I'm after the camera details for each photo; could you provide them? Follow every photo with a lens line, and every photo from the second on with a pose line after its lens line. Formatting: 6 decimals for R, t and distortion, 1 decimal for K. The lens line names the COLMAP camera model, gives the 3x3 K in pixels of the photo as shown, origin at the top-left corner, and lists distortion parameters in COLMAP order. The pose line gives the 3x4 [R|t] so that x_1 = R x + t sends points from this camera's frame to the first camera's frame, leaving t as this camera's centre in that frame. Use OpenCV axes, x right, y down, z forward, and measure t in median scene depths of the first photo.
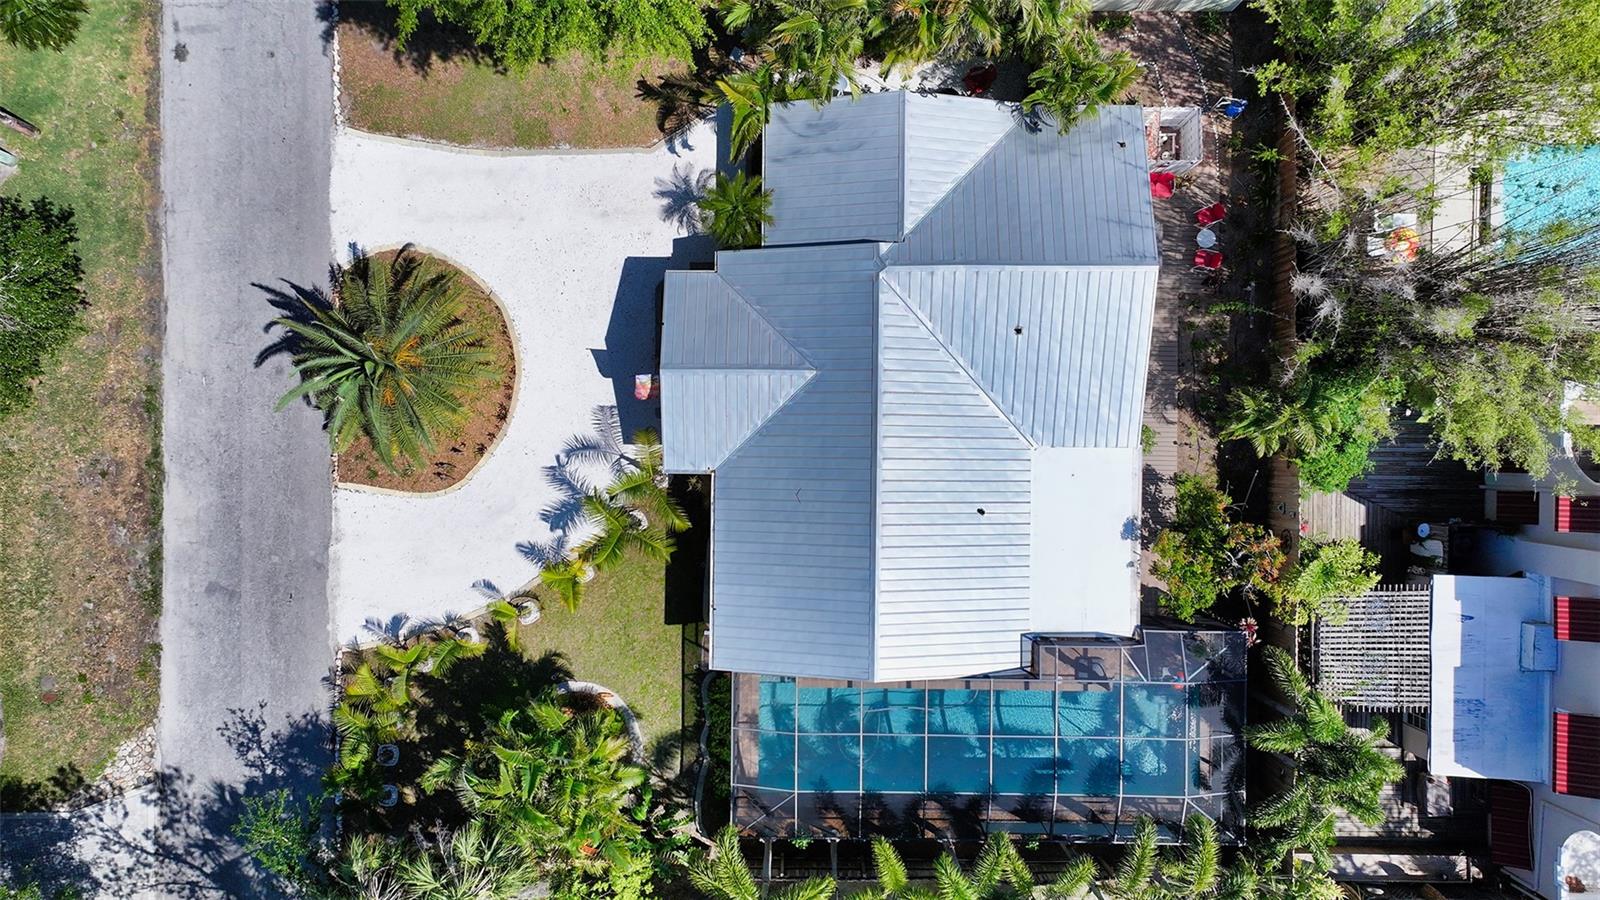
lens RADIAL K [[1151.3, 0, 795.5], [0, 1151.3, 459.2], [0, 0, 1]] dist [0.005944, 0.008754]
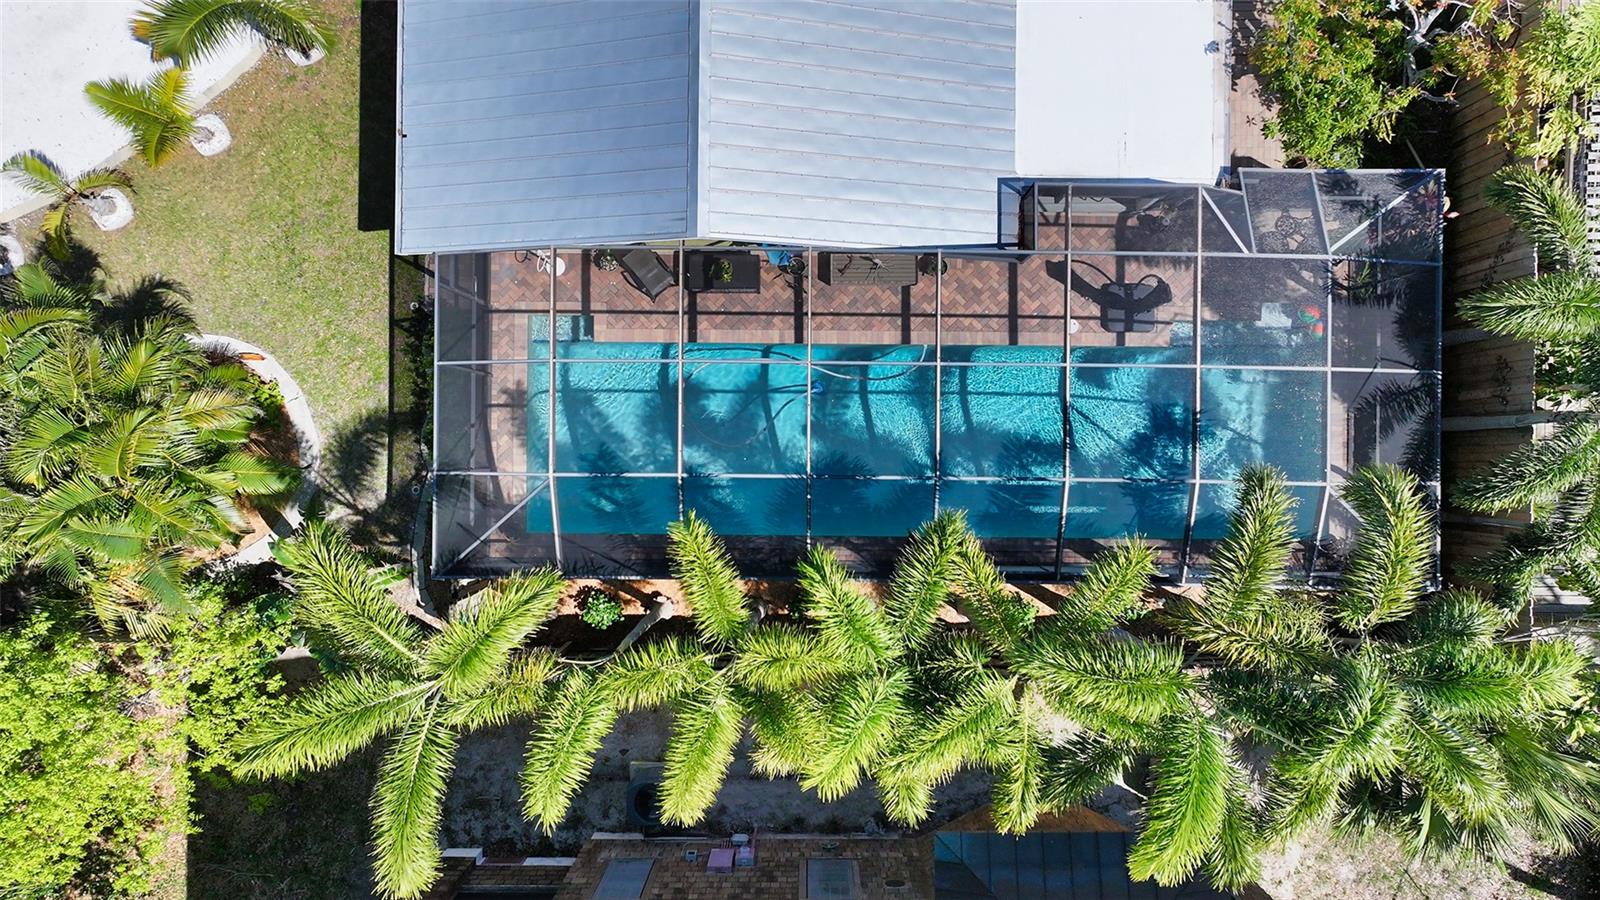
lens RADIAL K [[1151.3, 0, 794.3], [0, 1151.3, 456.9], [0, 0, 1]] dist [0.005944, 0.008754]
pose [[0.999981, -0.001475, -0.006006, 0.099053], [0.001471, 0.999999, -0.000611, 0.253528], [0.006007, 0.000602, 0.999982, 0.448257]]
